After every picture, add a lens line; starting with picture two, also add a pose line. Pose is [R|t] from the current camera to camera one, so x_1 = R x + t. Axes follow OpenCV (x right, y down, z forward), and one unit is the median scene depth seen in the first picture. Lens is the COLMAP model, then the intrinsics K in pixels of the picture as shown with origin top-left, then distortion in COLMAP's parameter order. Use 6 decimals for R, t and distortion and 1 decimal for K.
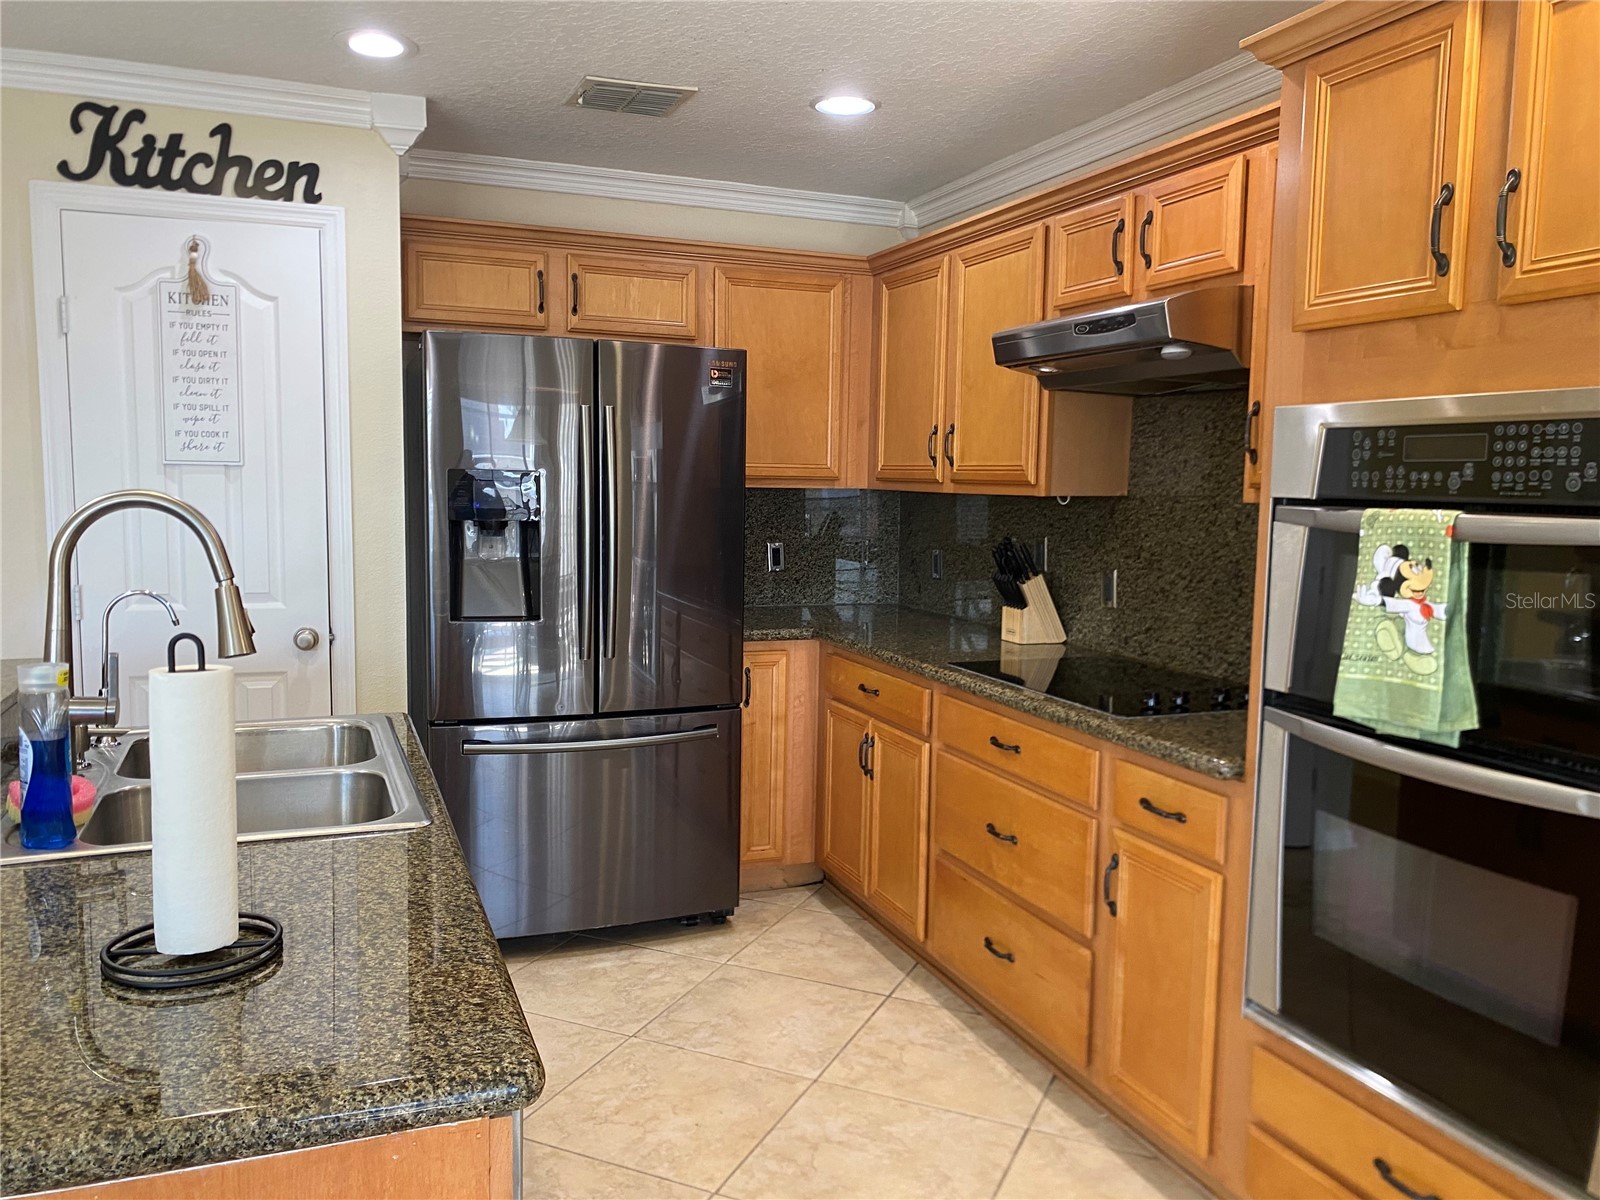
lens RADIAL K [[1223.0, 0, 797.8], [0, 1223.0, 589.4], [0, 0, 1]] dist [0.065723, -0.082821]
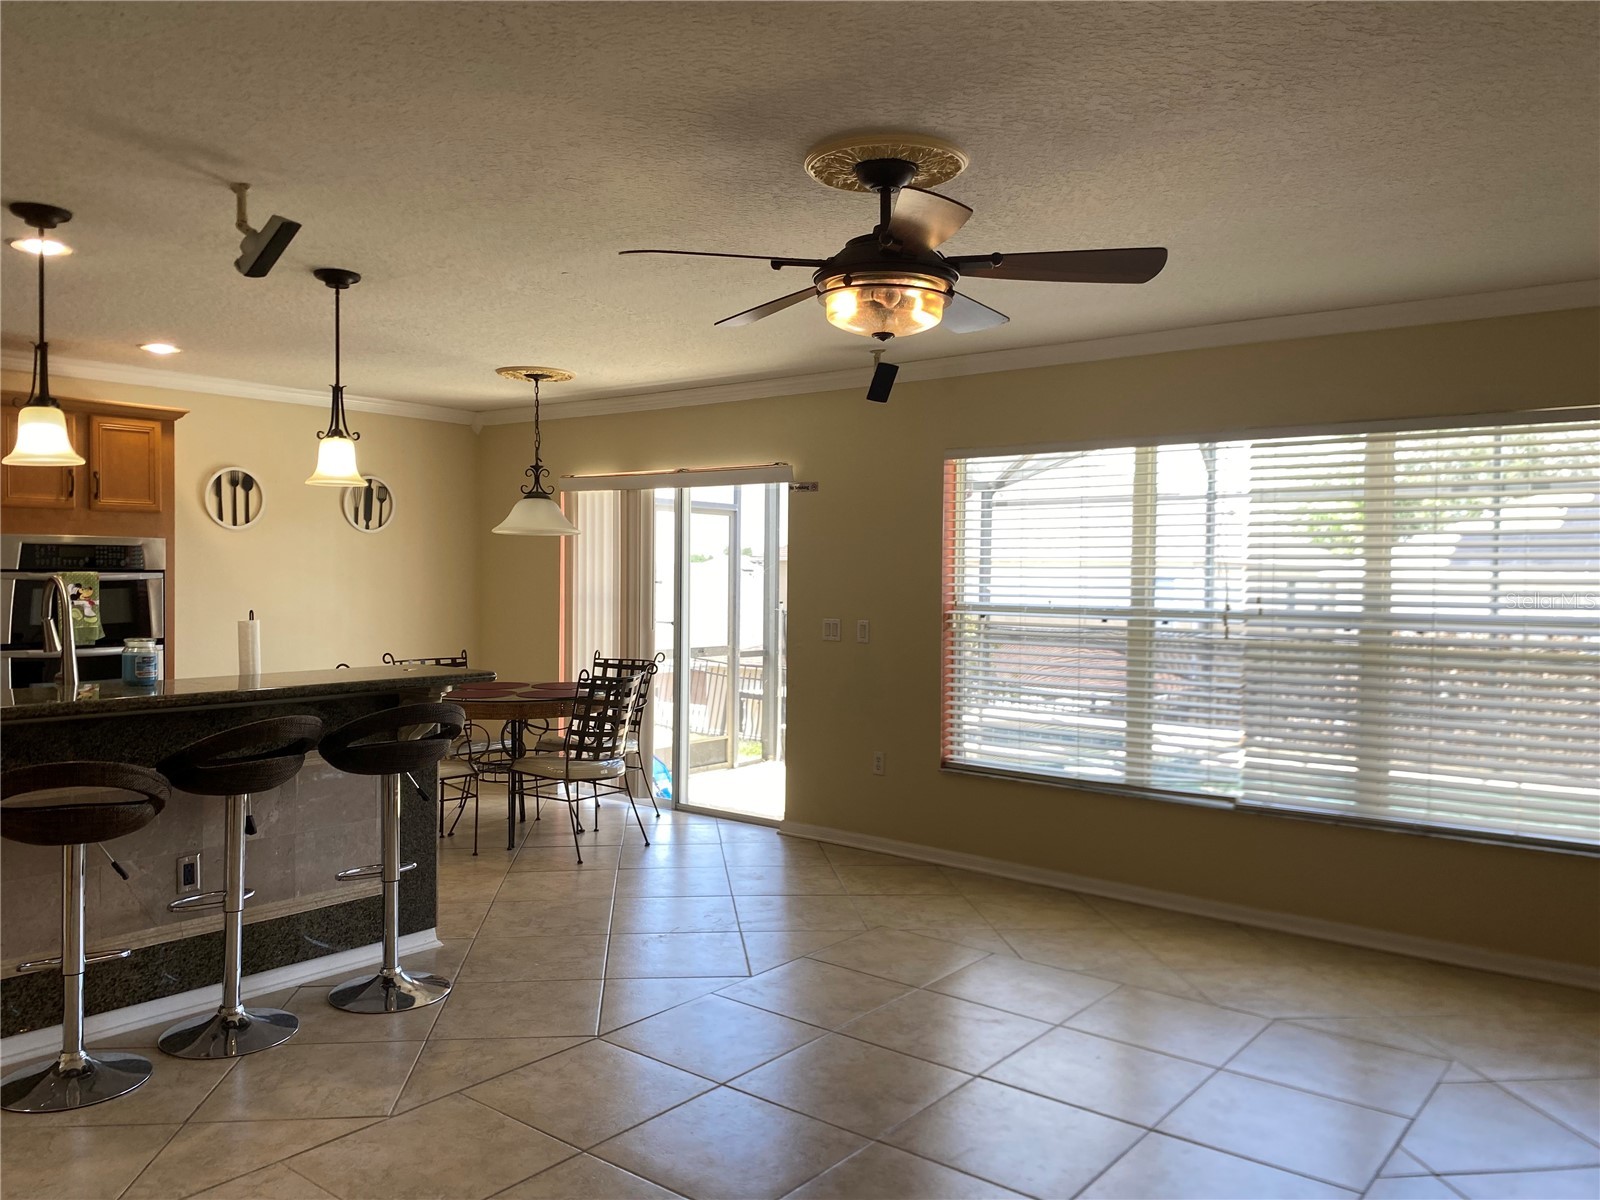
lens RADIAL K [[1223.0, 0, 797.8], [0, 1223.0, 589.4], [0, 0, 1]] dist [0.065723, -0.082821]
pose [[-0.500120, -0.032241, 0.865355, -3.162076], [0.064812, 0.995110, 0.074532, -0.137293], [-0.863527, 0.093360, -0.495585, 0.996463]]
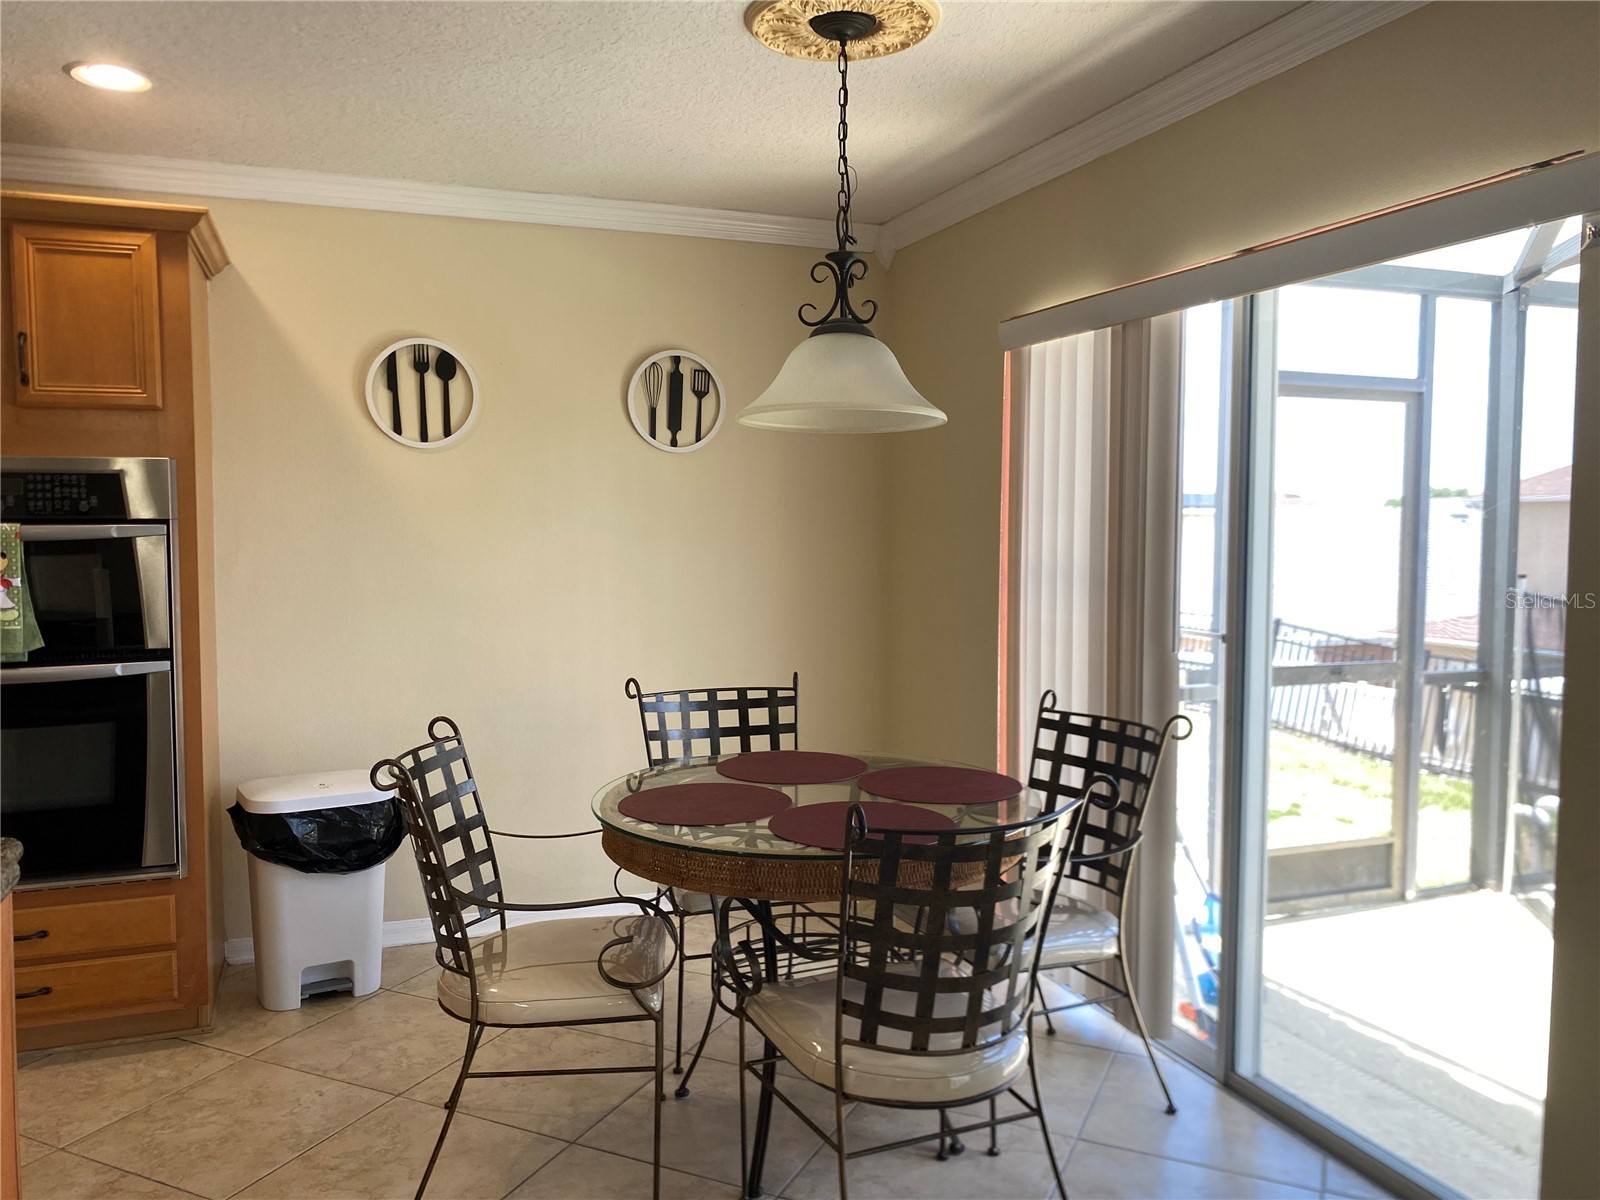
lens RADIAL K [[1252.5, 0, 745.0], [0, 1252.5, 601.9], [0, 0, 1]] dist [0.073817, -0.122630]
pose [[0.029691, -0.081773, 0.996209, -1.175111], [0.094757, 0.992390, 0.078635, 0.002537], [-0.995058, 0.092063, 0.037214, -0.065136]]
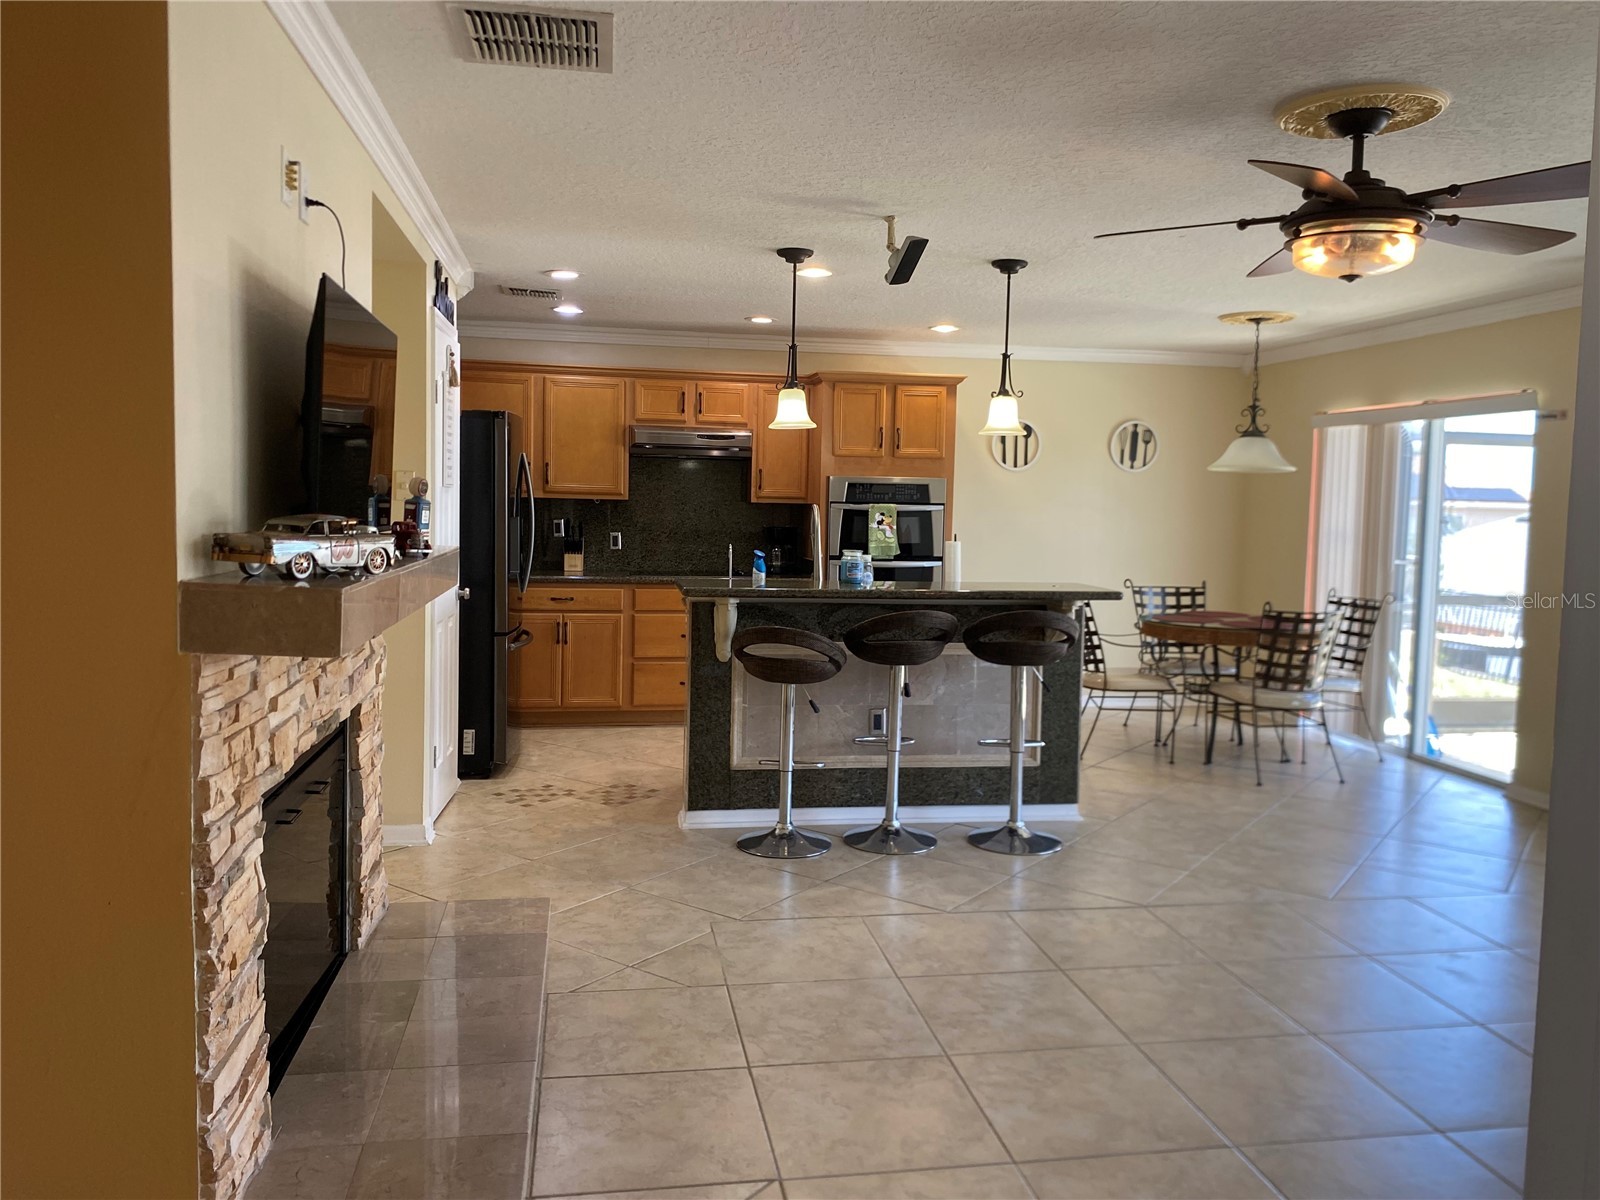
lens RADIAL K [[1231.1, 0, 800.4], [0, 1231.1, 567.3], [0, 0, 1]] dist [0.109246, -0.178812]
pose [[0.201946, -0.066702, 0.977123, -3.693489], [0.074341, 0.995844, 0.052616, -0.091233], [-0.976571, 0.062015, 0.206066, 0.431768]]
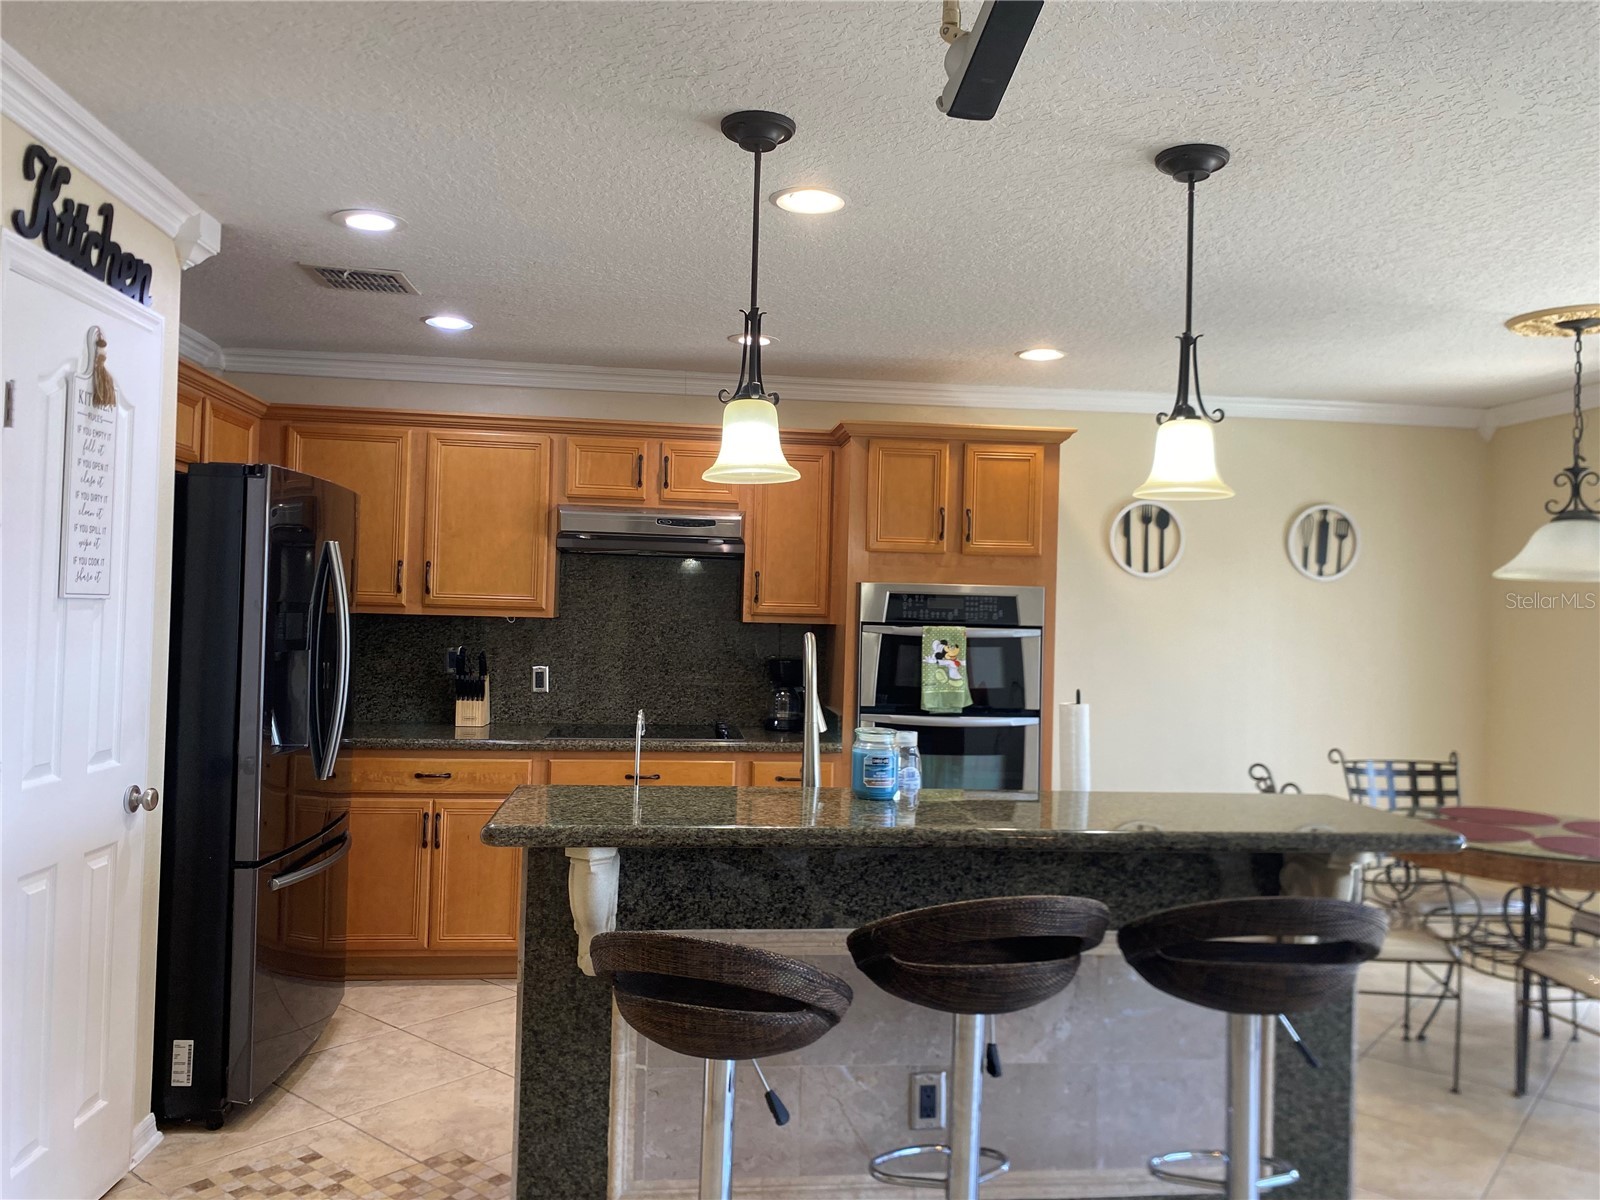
lens RADIAL K [[1223.0, 0, 797.8], [0, 1223.0, 589.4], [0, 0, 1]] dist [0.065723, -0.082821]
pose [[0.258666, 0.005644, 0.965950, -2.156412], [0.068143, 0.997385, -0.024075, -0.103486], [-0.963560, 0.072050, 0.257605, 0.627365]]
